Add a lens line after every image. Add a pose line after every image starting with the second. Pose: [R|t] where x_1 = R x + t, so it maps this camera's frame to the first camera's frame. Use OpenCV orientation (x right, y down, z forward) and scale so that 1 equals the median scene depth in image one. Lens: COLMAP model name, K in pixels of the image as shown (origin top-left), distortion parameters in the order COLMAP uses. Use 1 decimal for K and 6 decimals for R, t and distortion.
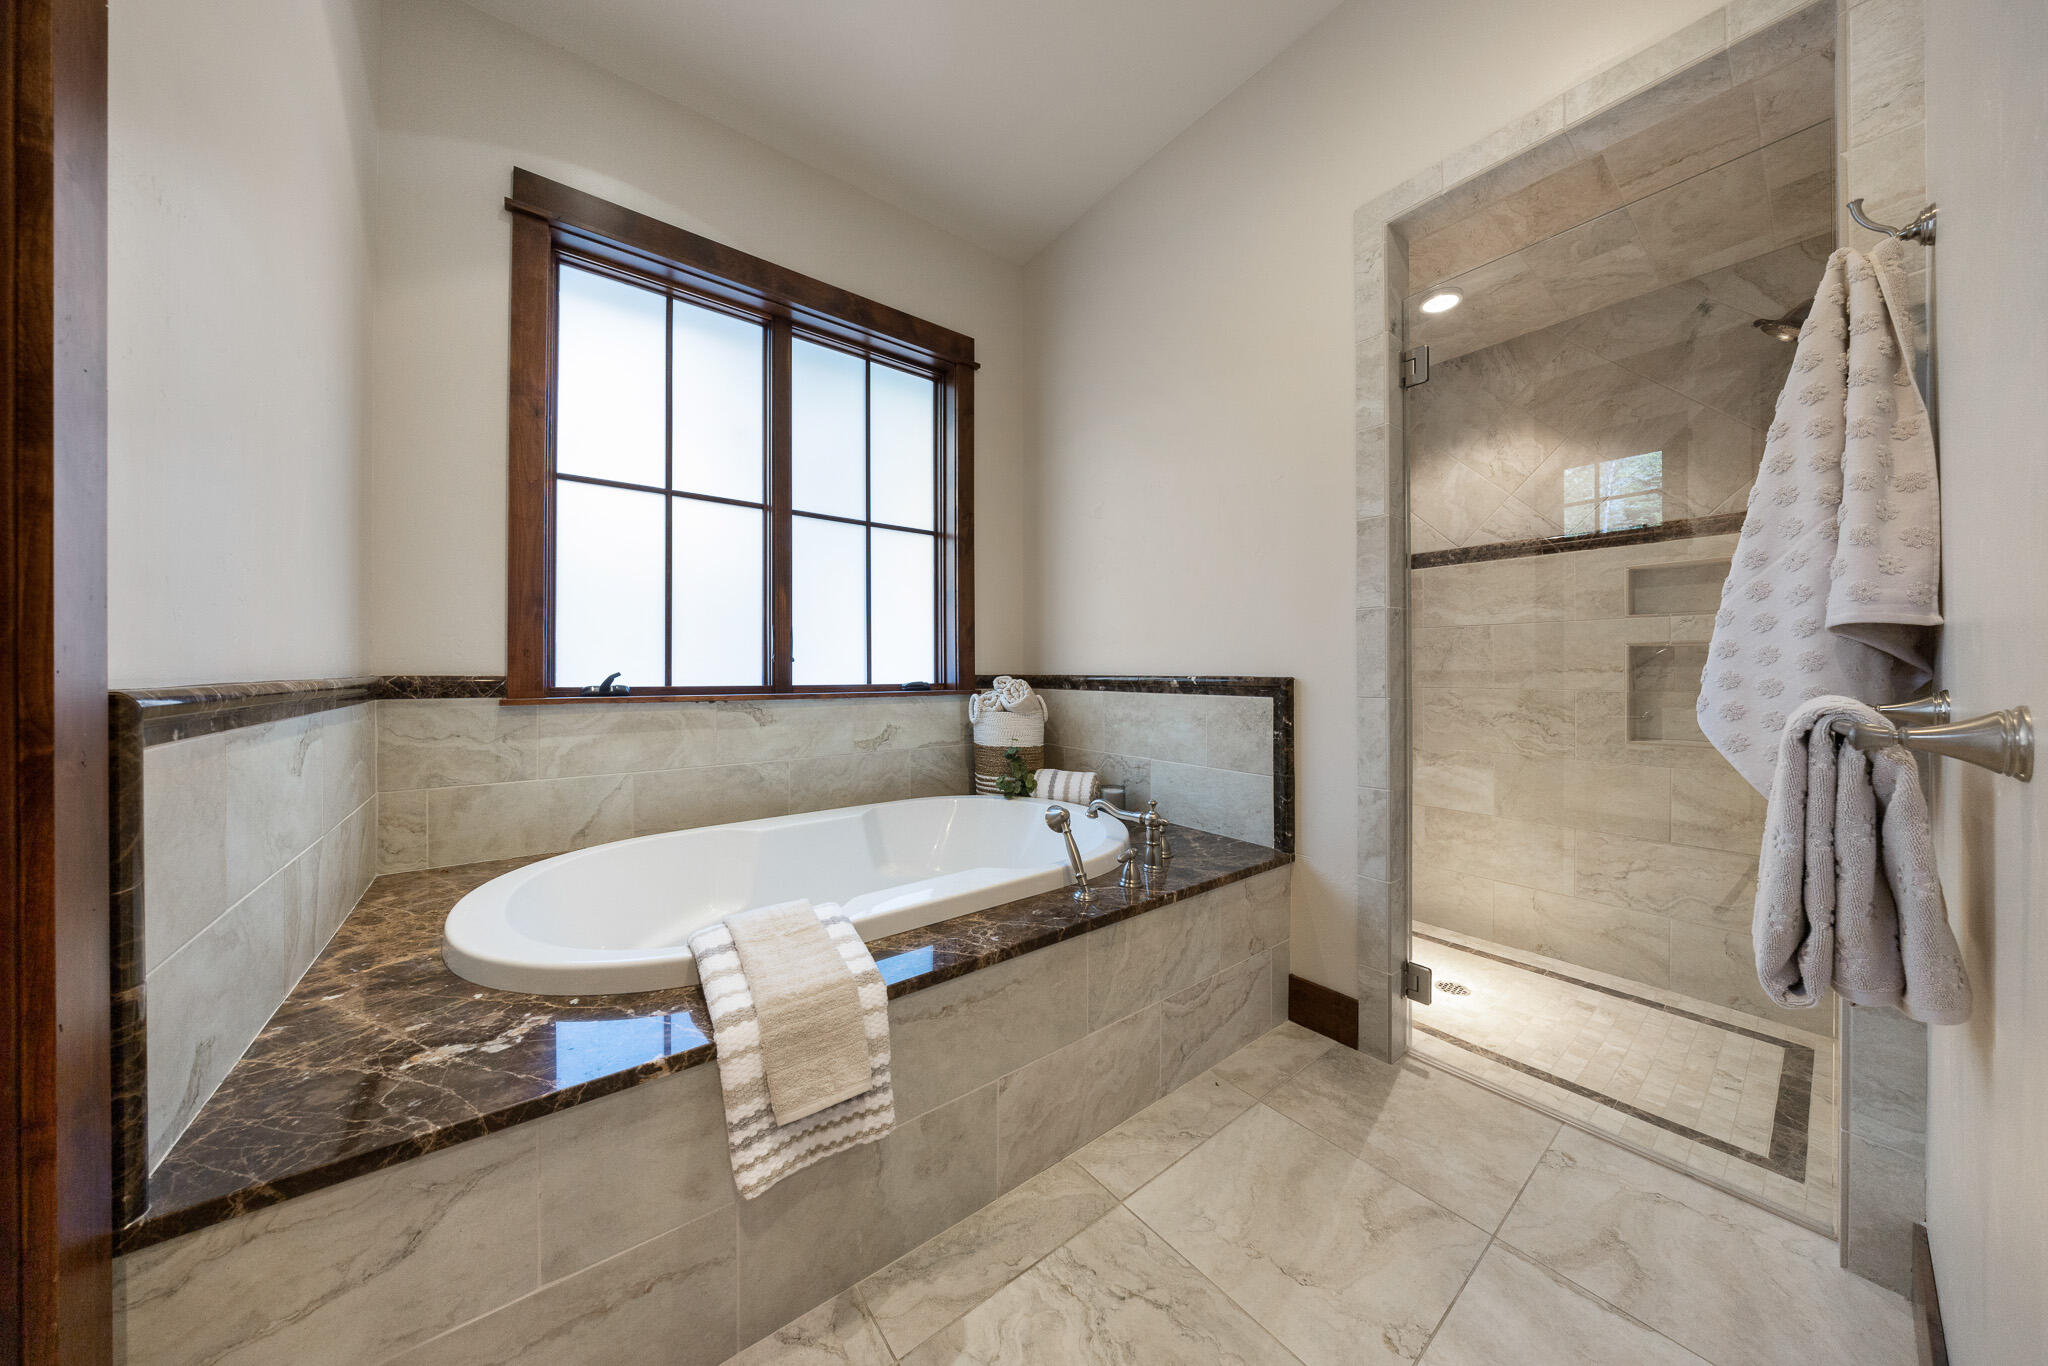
lens RADIAL K [[638.1, 0, 1026.1], [0, 638.1, 680.3], [0, 0, 1]] dist [-0.000449, 0.000138]
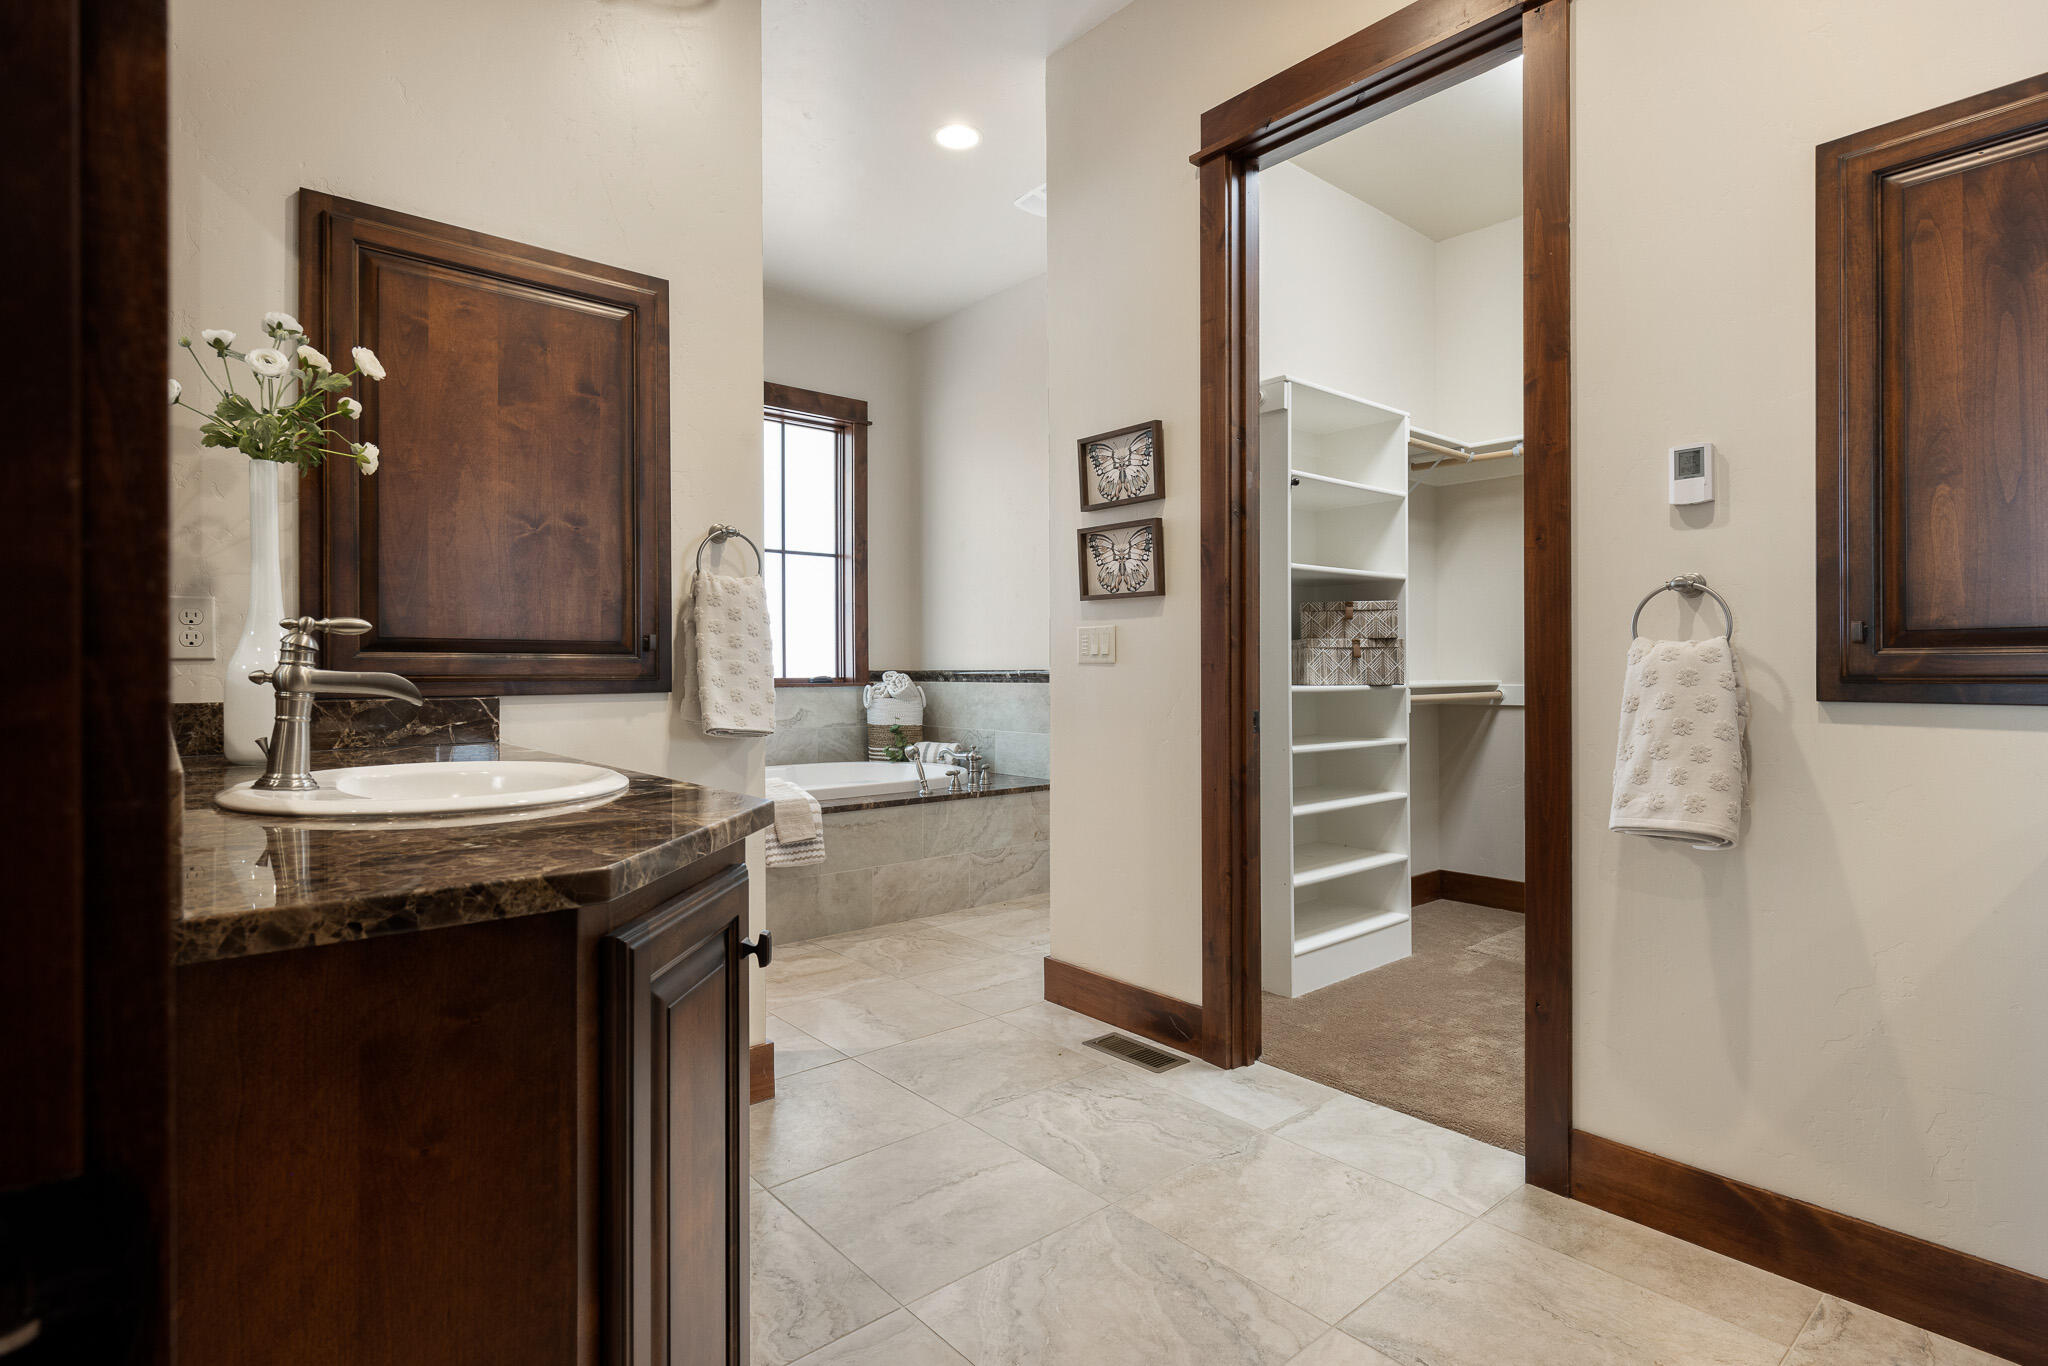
lens RADIAL K [[1030.7, 0, 1027.1], [0, 1030.7, 682.6], [0, 0, 1]] dist [0.005940, 0.000102]
pose [[0.998527, -0.002000, 0.054222, 0.204738], [0.002298, 0.999983, -0.005438, 0.045106], [-0.054210, 0.005554, 0.998514, -1.757839]]
